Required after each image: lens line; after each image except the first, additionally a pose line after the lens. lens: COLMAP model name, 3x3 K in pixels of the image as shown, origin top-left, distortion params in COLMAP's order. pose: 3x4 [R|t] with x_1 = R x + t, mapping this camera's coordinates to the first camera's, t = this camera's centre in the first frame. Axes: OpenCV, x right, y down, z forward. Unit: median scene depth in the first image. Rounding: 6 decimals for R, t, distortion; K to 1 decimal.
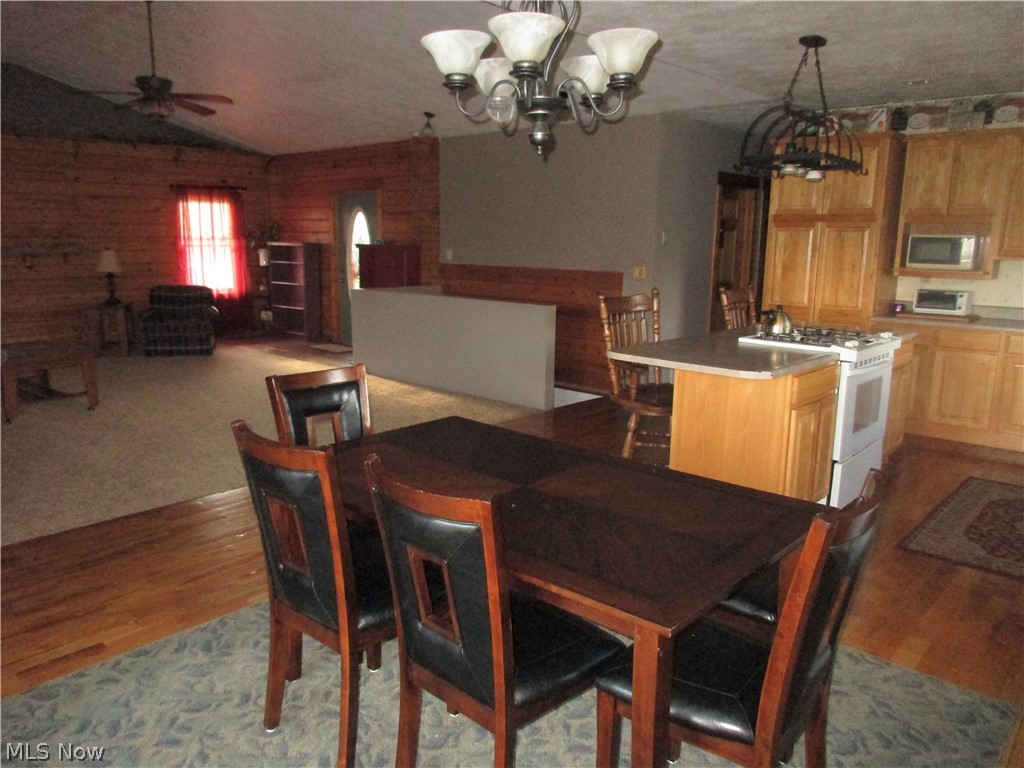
lens RADIAL K [[766.0, 0, 512.0], [0, 766.0, 384.0], [0, 0, 1]] dist [-0.003441, -0.002193]
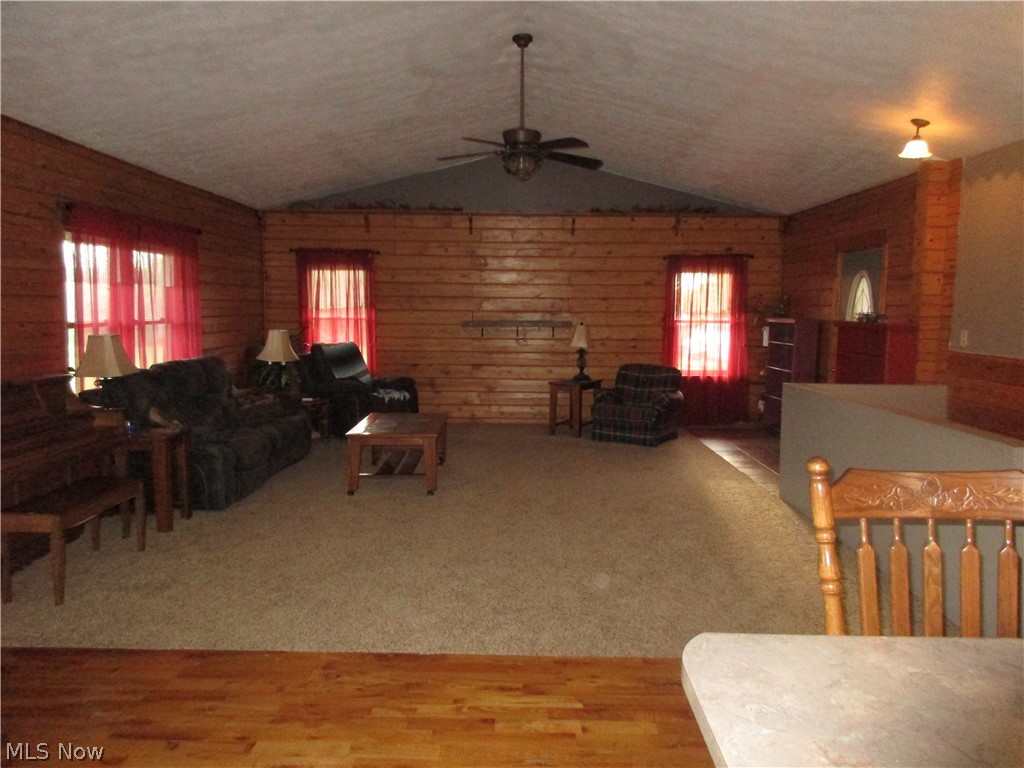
lens RADIAL K [[758.7, 0, 512.0], [0, 758.7, 384.0], [0, 0, 1]] dist [0.000838, -0.001473]
pose [[0.667295, 0.069584, -0.741536, 0.119128], [-0.143388, 0.989003, -0.036227, -0.050336], [0.730861, 0.130501, 0.669934, 0.283512]]
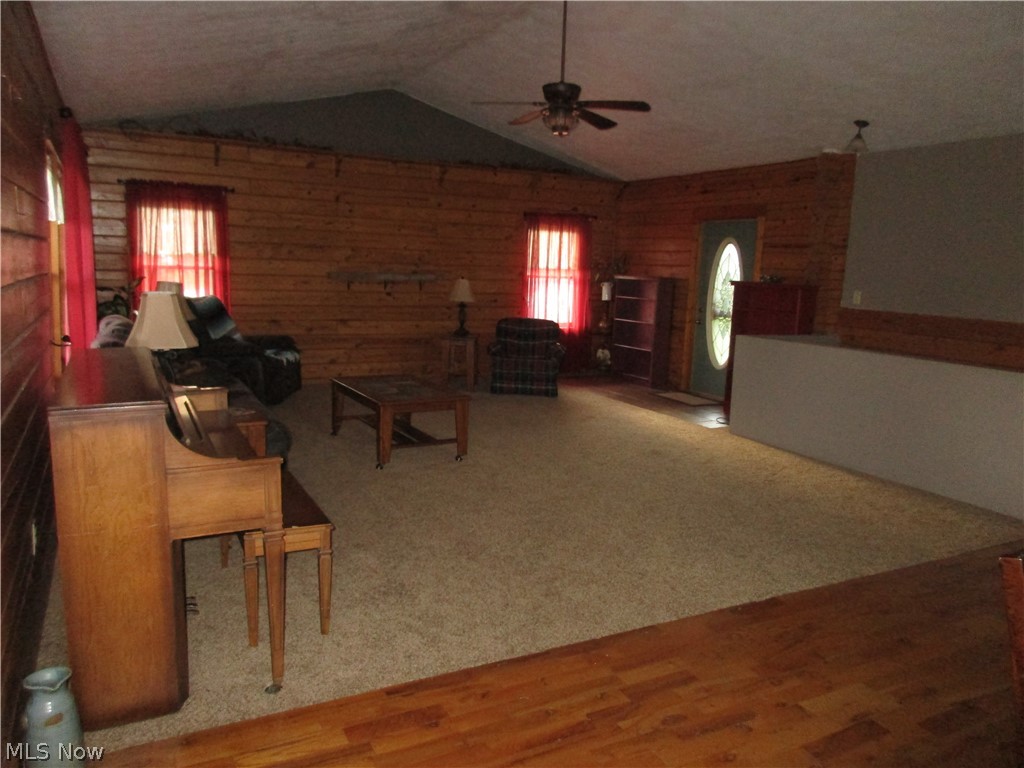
lens RADIAL K [[766.0, 0, 512.0], [0, 766.0, 384.0], [0, 0, 1]] dist [-0.003441, -0.002193]
pose [[0.938662, 0.076265, -0.336298, -0.127736], [-0.090494, 0.995536, -0.026818, -0.022086], [0.332752, 0.055606, 0.941374, 0.115306]]
